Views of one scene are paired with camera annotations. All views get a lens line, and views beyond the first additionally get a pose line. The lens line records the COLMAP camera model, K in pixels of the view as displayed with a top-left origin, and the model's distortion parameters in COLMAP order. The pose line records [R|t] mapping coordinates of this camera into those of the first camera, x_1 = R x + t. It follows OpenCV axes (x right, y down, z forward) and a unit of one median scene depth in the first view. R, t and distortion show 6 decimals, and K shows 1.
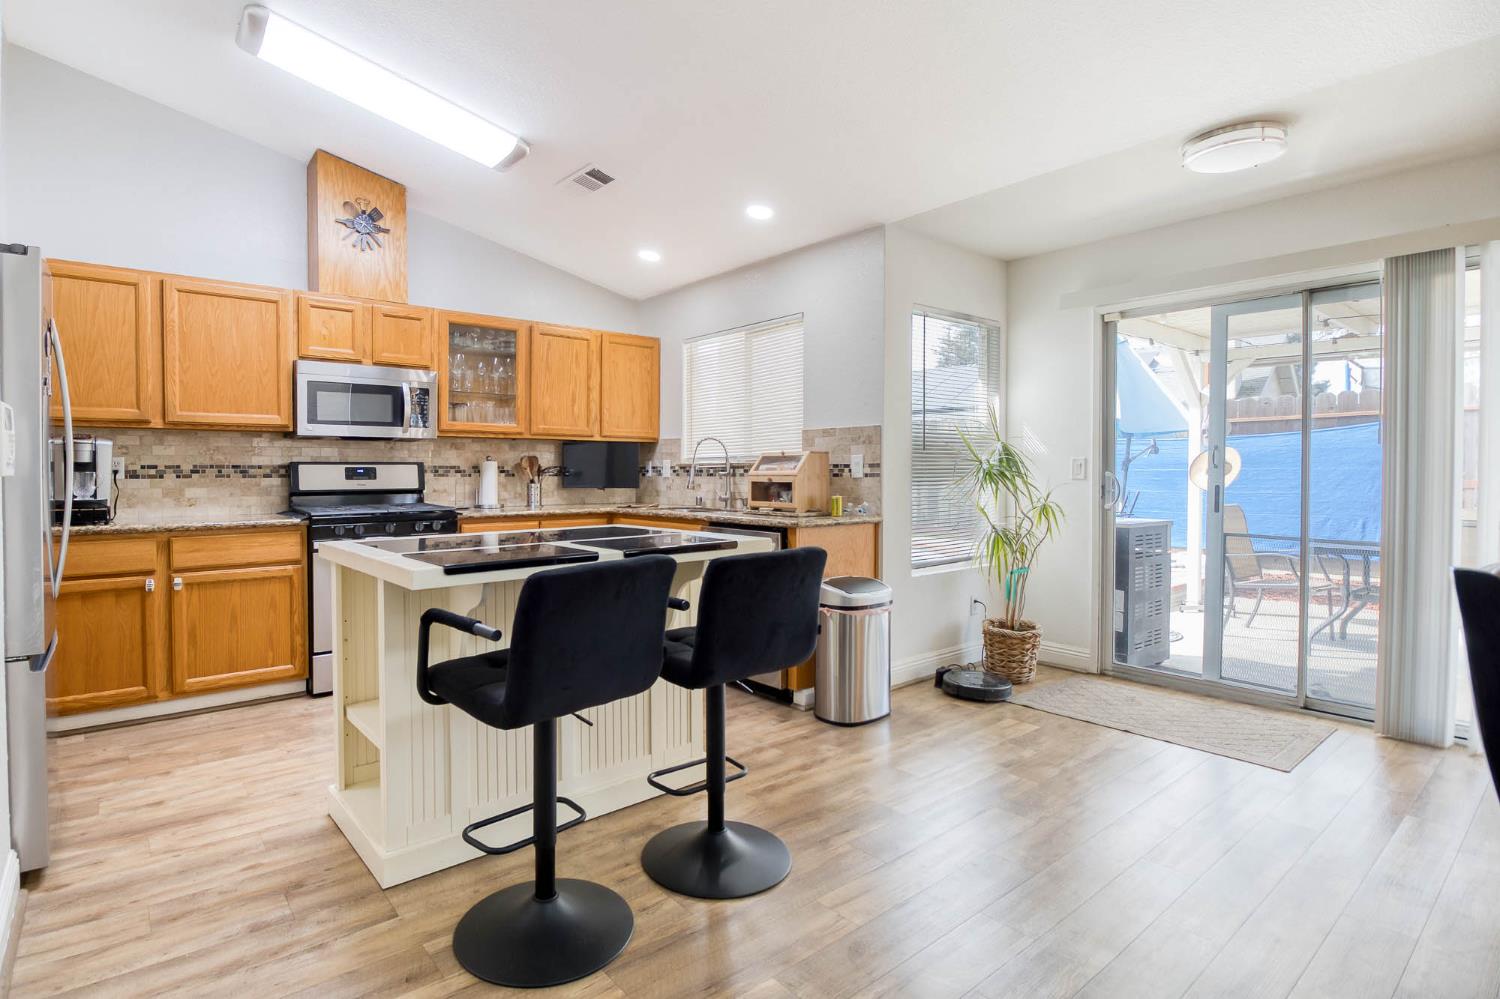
lens RADIAL K [[700.8, 0, 741.2], [0, 700.8, 480.9], [0, 0, 1]] dist [-0.002532, -0.000659]
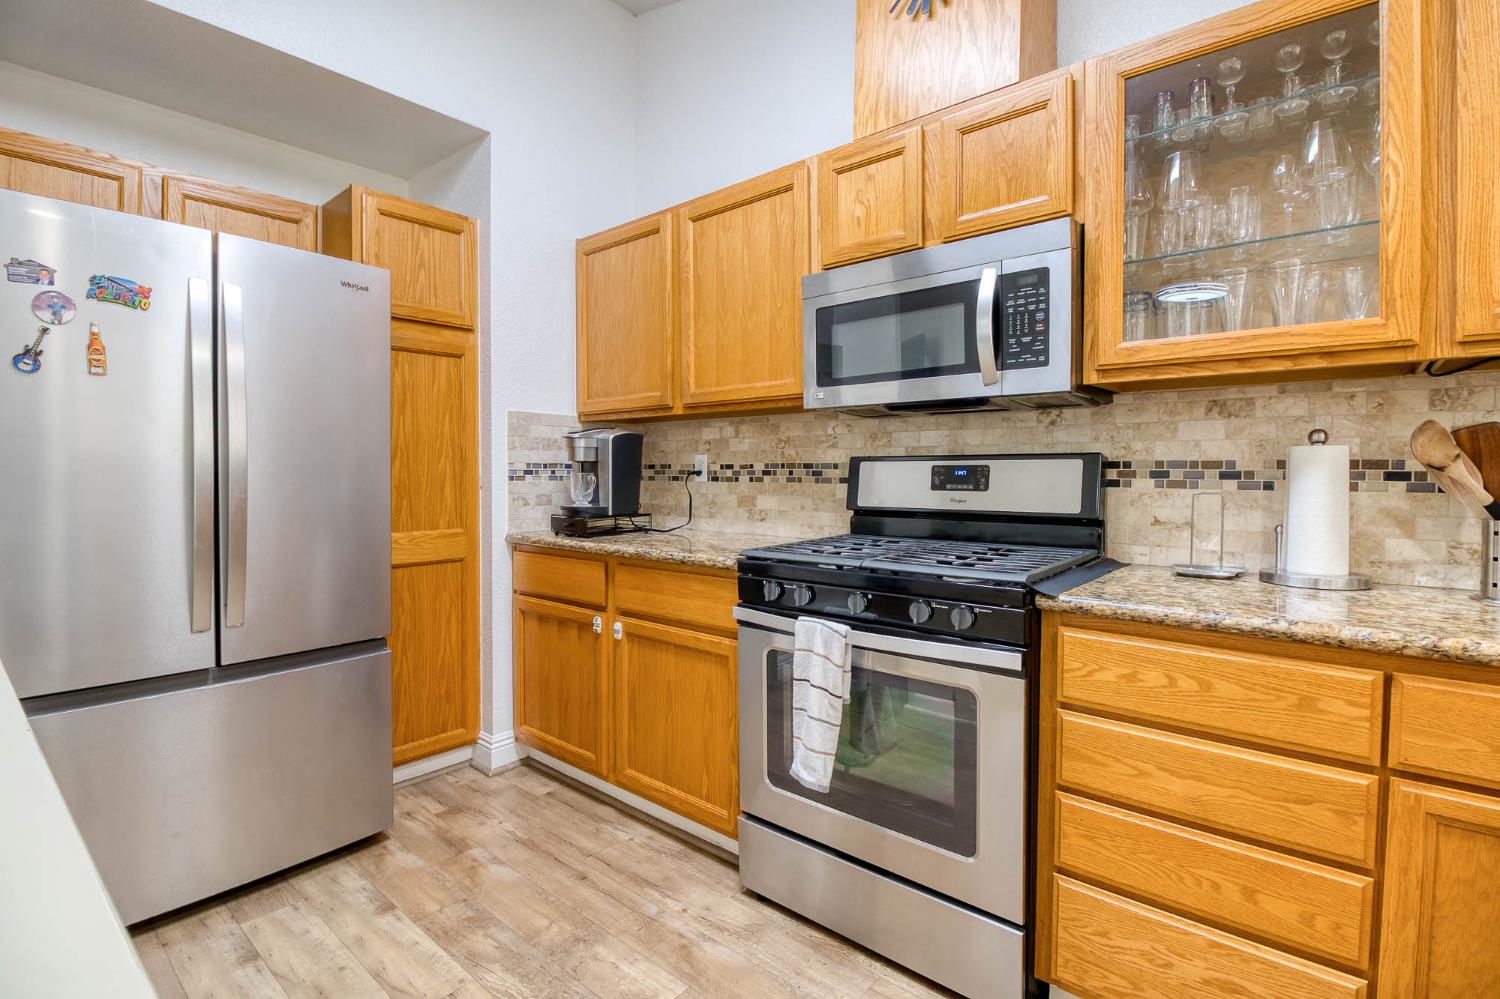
lens RADIAL K [[700.8, 0, 741.2], [0, 700.8, 480.9], [0, 0, 1]] dist [-0.002532, -0.000659]
pose [[0.100761, 0.012912, -0.994827, -0.074714], [-0.017656, 0.999782, 0.011188, -0.012852], [0.994754, 0.016437, 0.100967, 0.906393]]
